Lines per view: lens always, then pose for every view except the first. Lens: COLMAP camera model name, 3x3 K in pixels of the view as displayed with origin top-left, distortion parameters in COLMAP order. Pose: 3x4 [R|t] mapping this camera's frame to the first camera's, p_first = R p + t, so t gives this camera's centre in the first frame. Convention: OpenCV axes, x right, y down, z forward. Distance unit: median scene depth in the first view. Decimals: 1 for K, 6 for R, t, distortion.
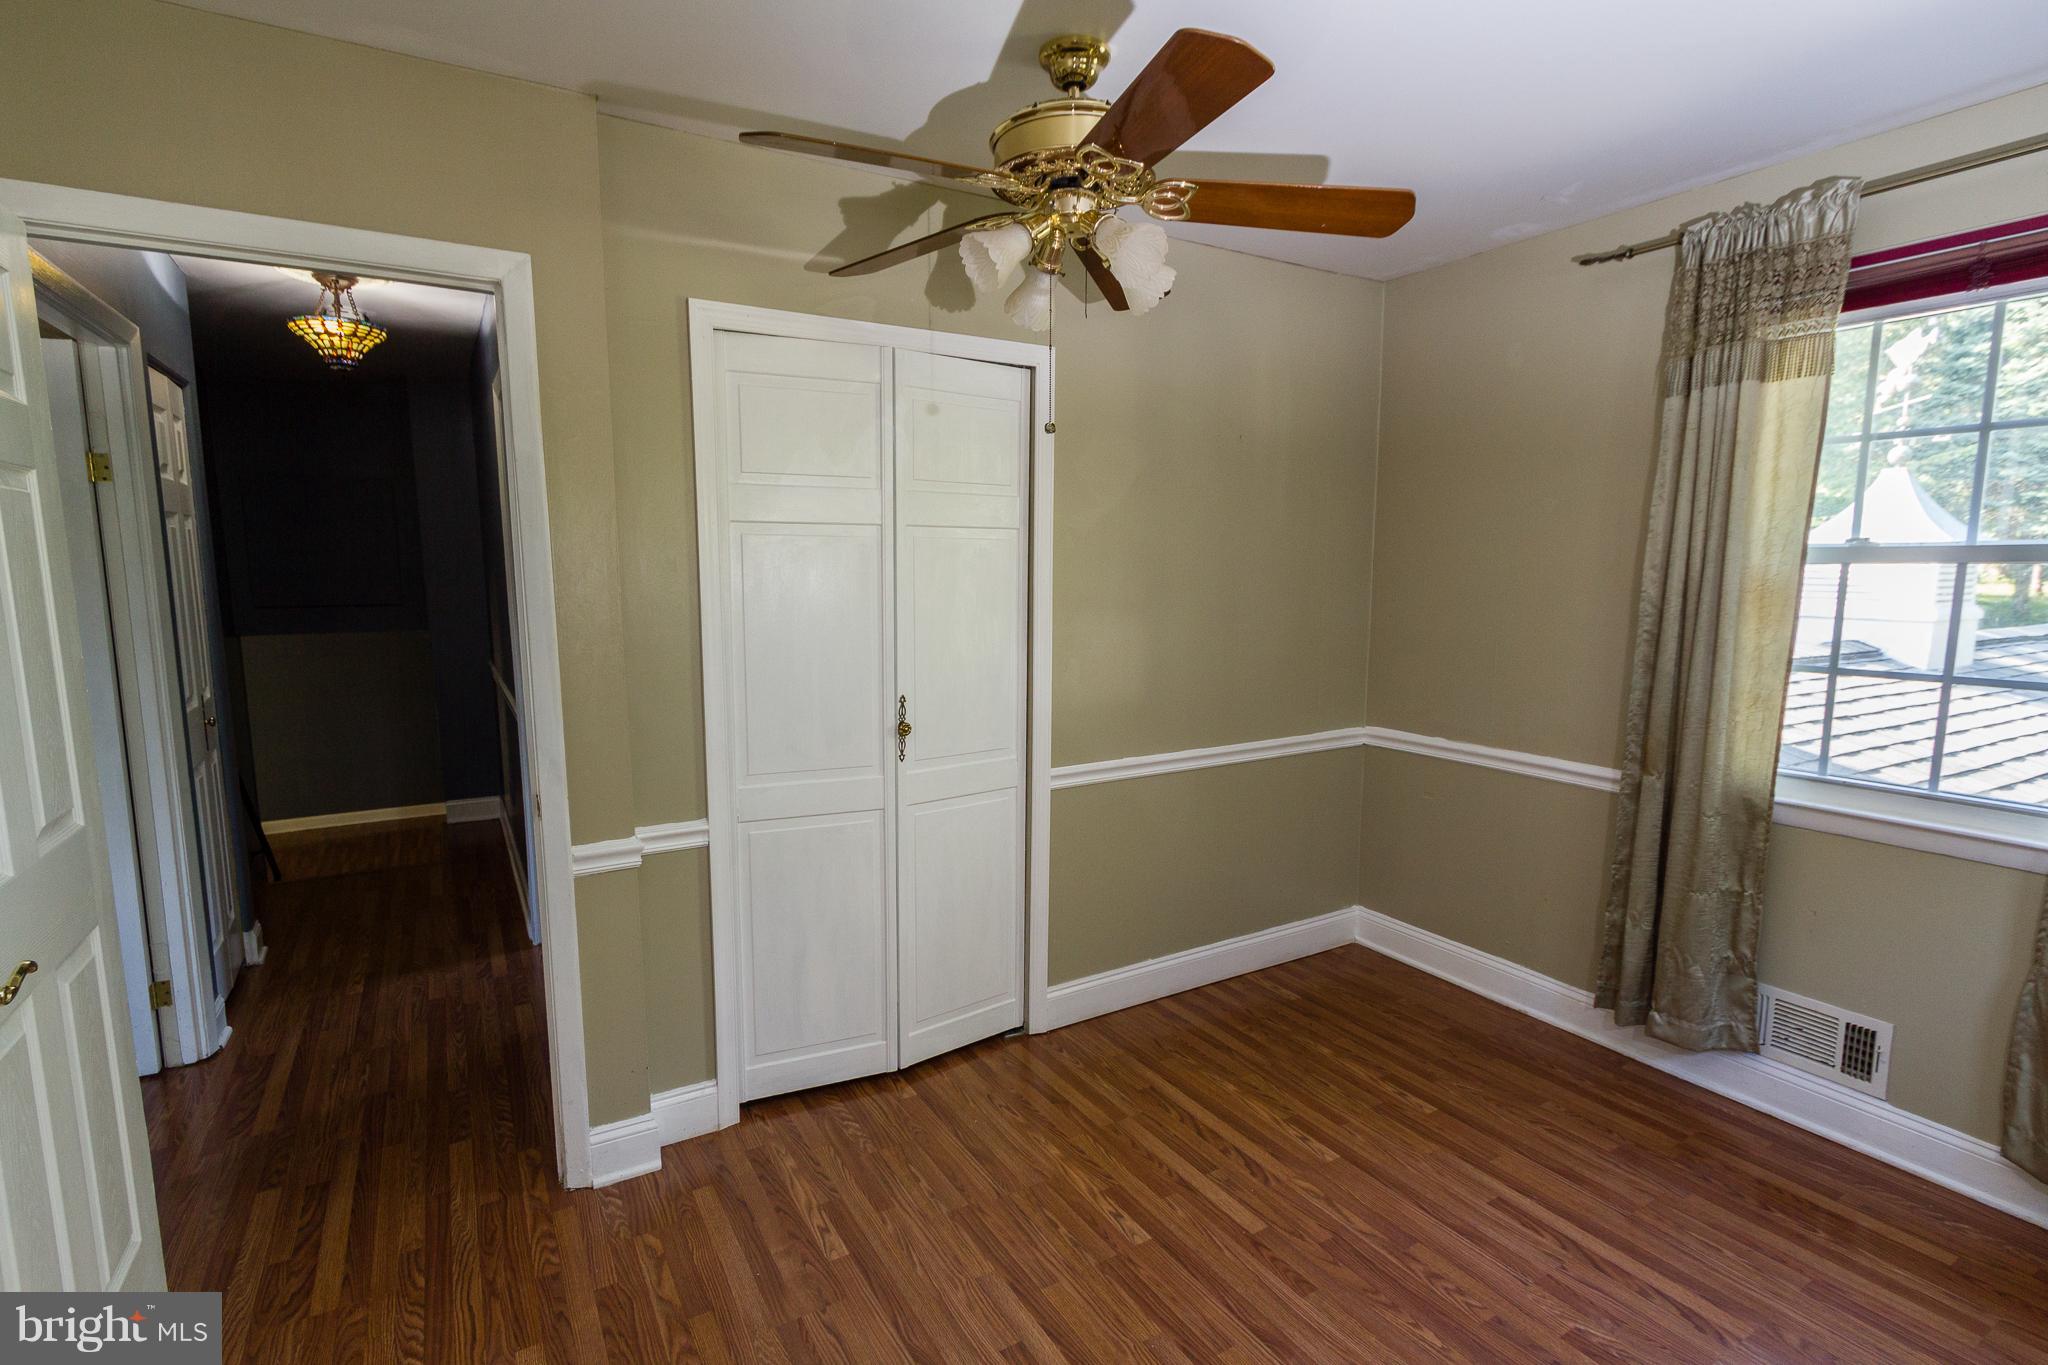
lens RADIAL K [[994.3, 0, 1019.8], [0, 994.3, 685.7], [0, 0, 1]] dist [0.004665, 0.000581]
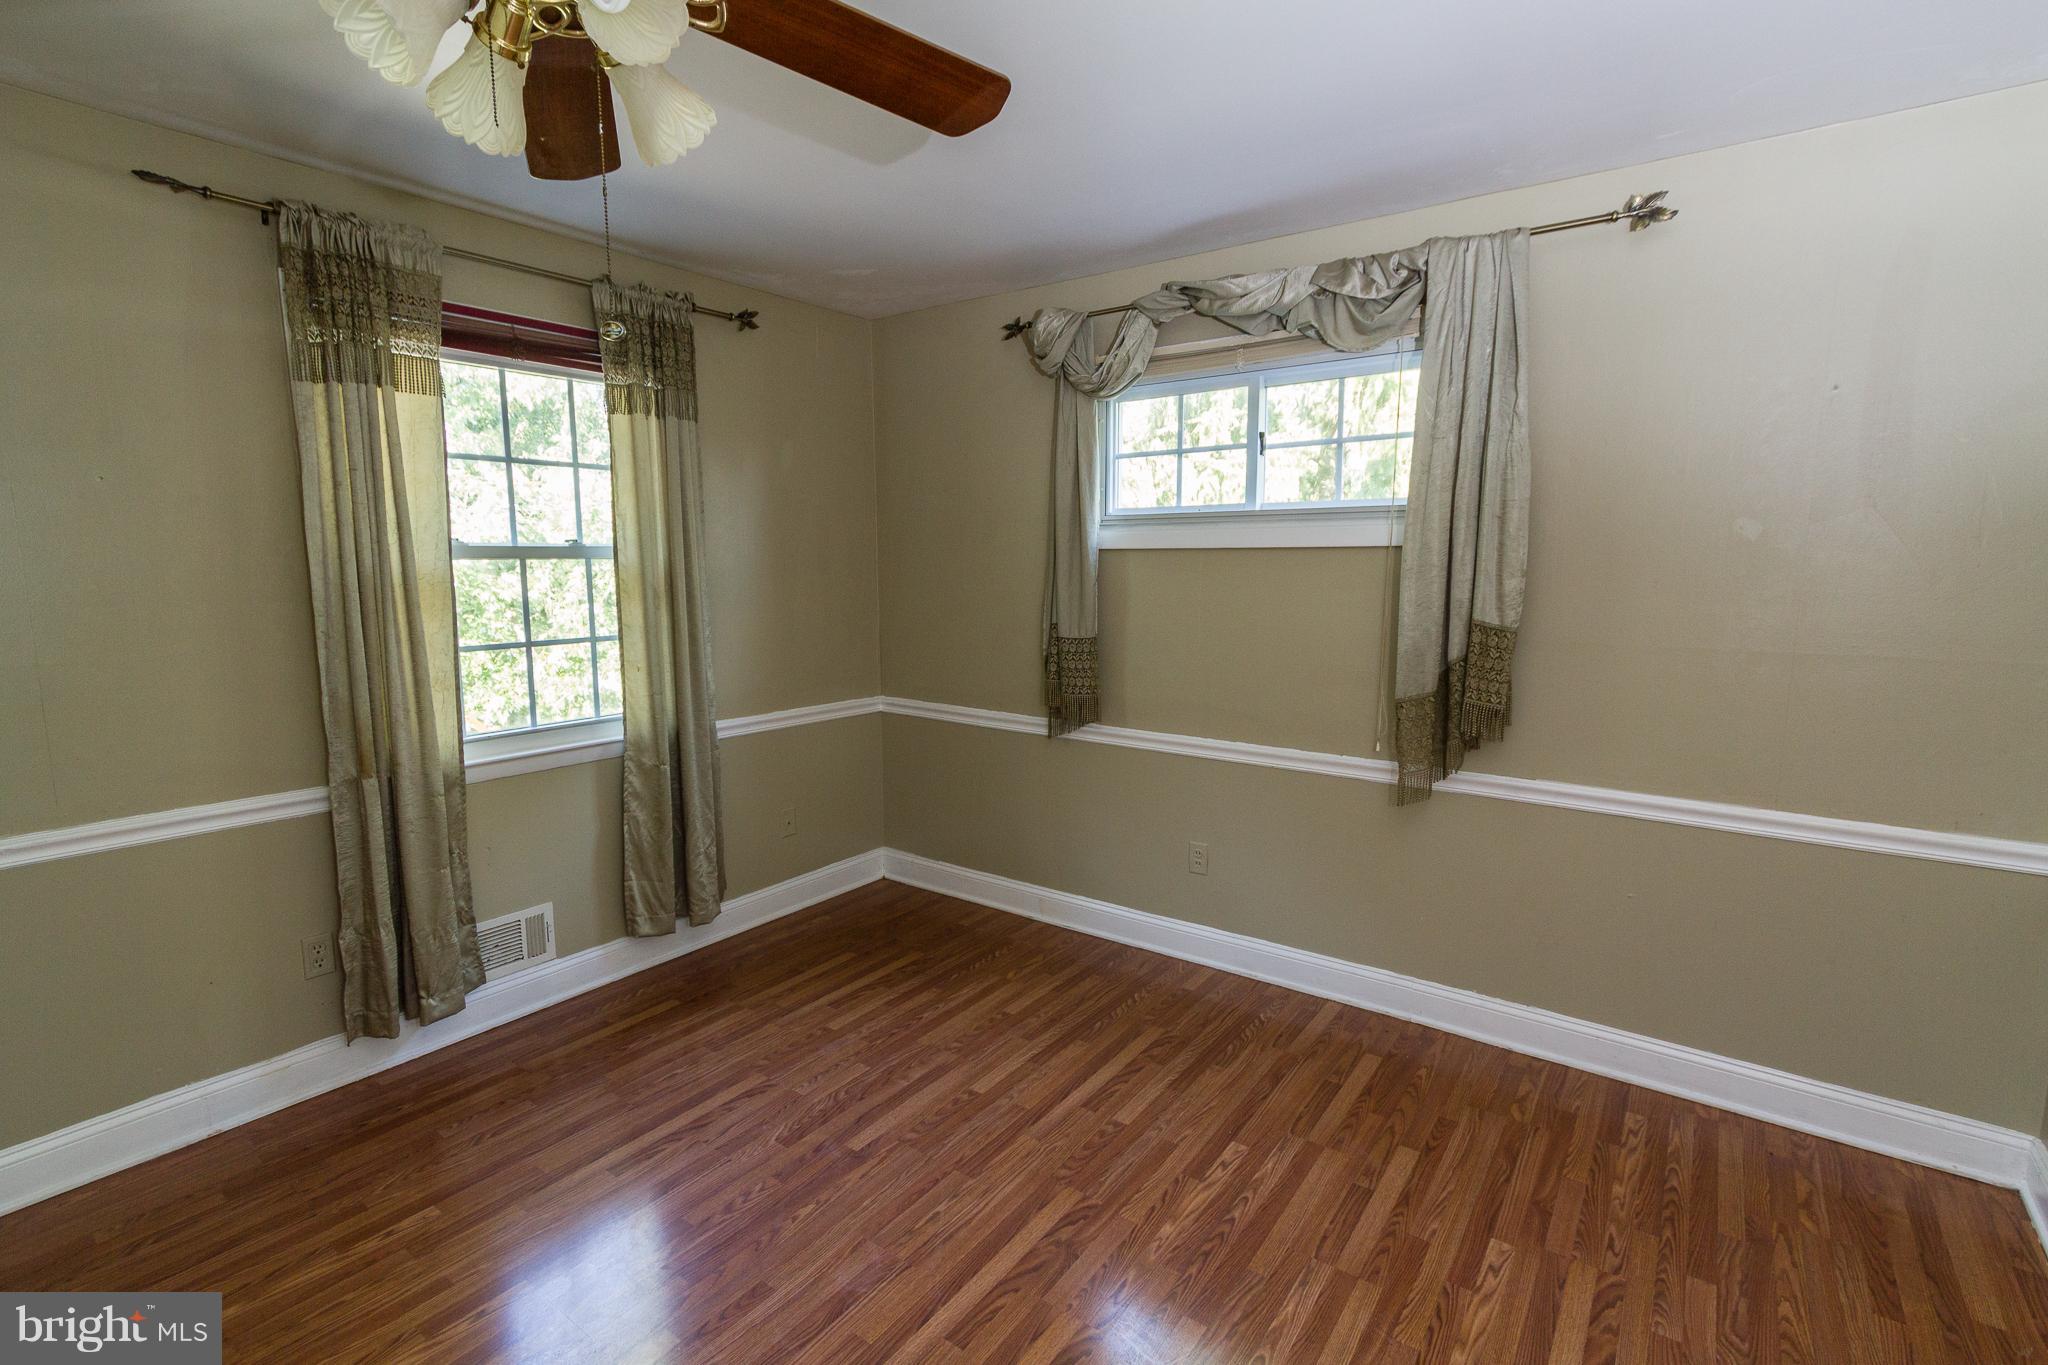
lens RADIAL K [[934.7, 0, 1023.8], [0, 934.7, 686.6], [0, 0, 1]] dist [-0.002414, -0.000096]
pose [[-0.395604, -0.125068, 0.909866, -0.483069], [0.115426, 0.976059, 0.184353, -0.101649], [-0.911139, 0.177953, -0.371696, 0.823358]]
